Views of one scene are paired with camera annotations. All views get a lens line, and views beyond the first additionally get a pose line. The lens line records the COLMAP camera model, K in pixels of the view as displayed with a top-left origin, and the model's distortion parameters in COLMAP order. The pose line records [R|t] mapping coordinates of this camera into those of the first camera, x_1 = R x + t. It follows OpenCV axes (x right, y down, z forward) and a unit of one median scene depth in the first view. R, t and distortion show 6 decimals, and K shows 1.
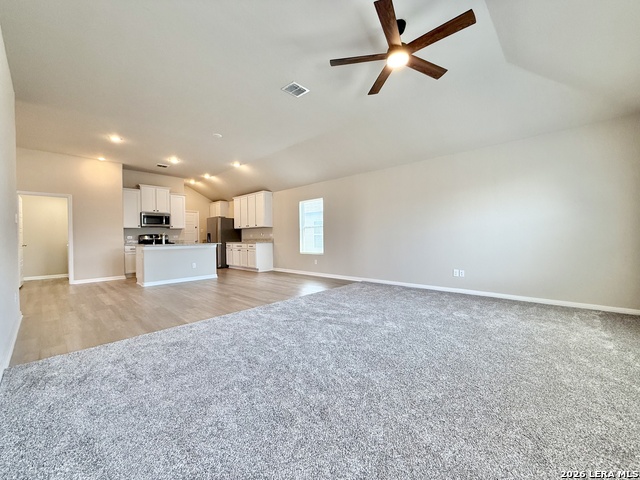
lens RADIAL K [[256.2, 0, 319.7], [0, 256.2, 238.3], [0, 0, 1]] dist [0.001523, -0.000290]
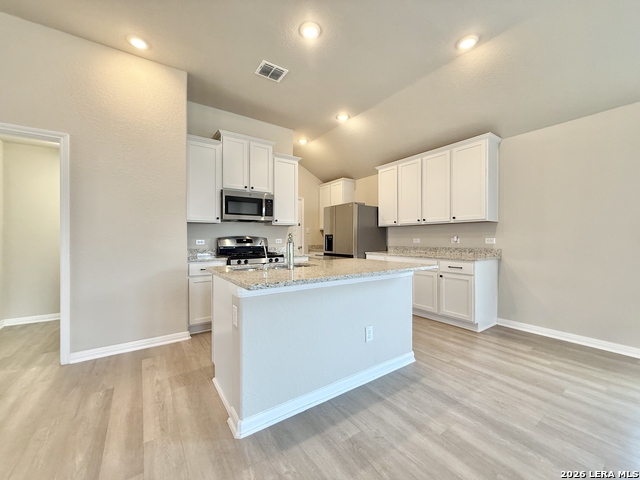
lens RADIAL K [[256.2, 0, 320.9], [0, 256.2, 238.2], [0, 0, 1]] dist [0.001523, -0.000290]
pose [[0.977958, 0.011459, -0.208487, -0.398880], [-0.013117, 0.999892, -0.006573, -0.010503], [0.208389, 0.009163, 0.978003, 0.549243]]
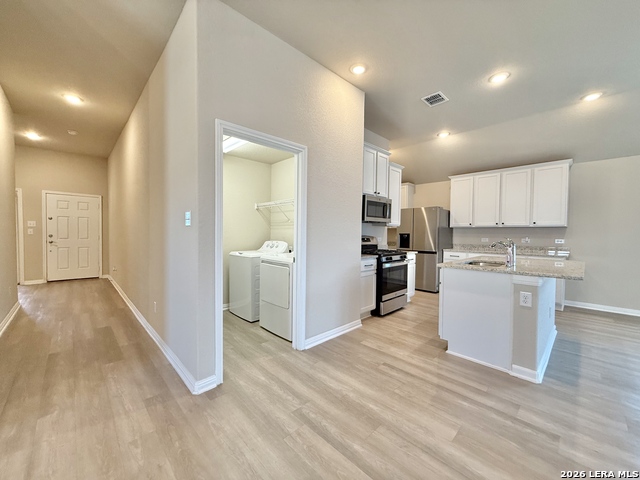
lens RADIAL K [[256.2, 0, 321.5], [0, 256.2, 238.1], [0, 0, 1]] dist [0.001523, -0.000290]
pose [[0.998543, 0.024149, -0.048248, -0.717524], [-0.023482, 0.999621, 0.014336, -0.016105], [0.048576, -0.013182, 0.998733, 0.441265]]
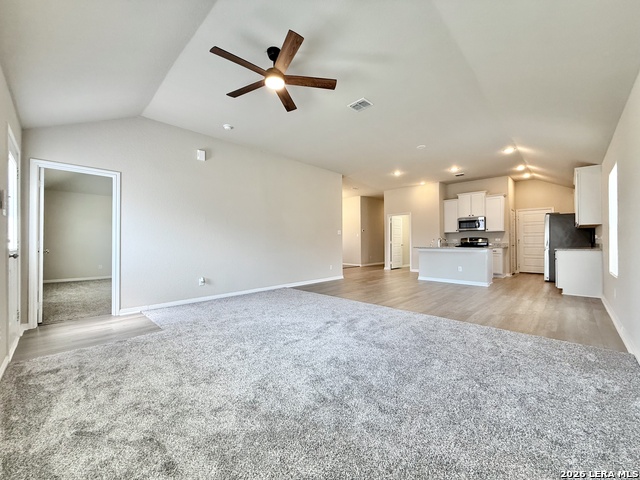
lens RADIAL K [[256.2, 0, 318.7], [0, 256.2, 235.6], [0, 0, 1]] dist [0.001523, -0.000290]
pose [[-0.031271, -0.009268, -0.999468, 0.441663], [-0.004289, 0.999949, -0.009138, -0.011471], [0.999502, 0.004001, -0.031309, 0.392343]]
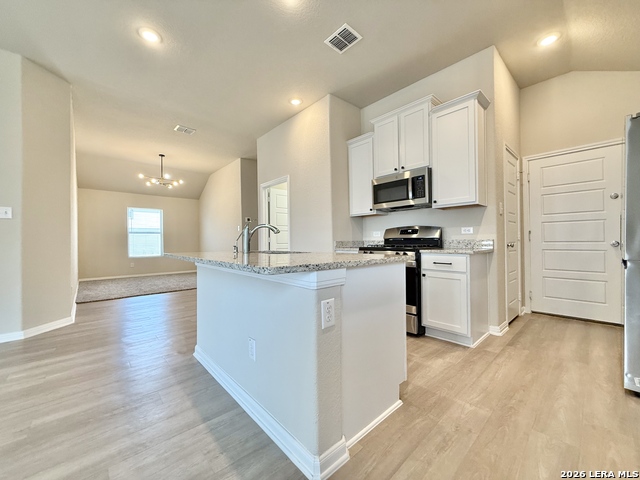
lens RADIAL K [[256.2, 0, 318.0], [0, 256.2, 238.1], [0, 0, 1]] dist [0.001523, -0.000290]
pose [[-0.086709, 0.004399, -0.996224, -0.213227], [0.003515, 0.999985, 0.004110, 0.002104], [0.996228, -0.003145, -0.086723, 0.891859]]
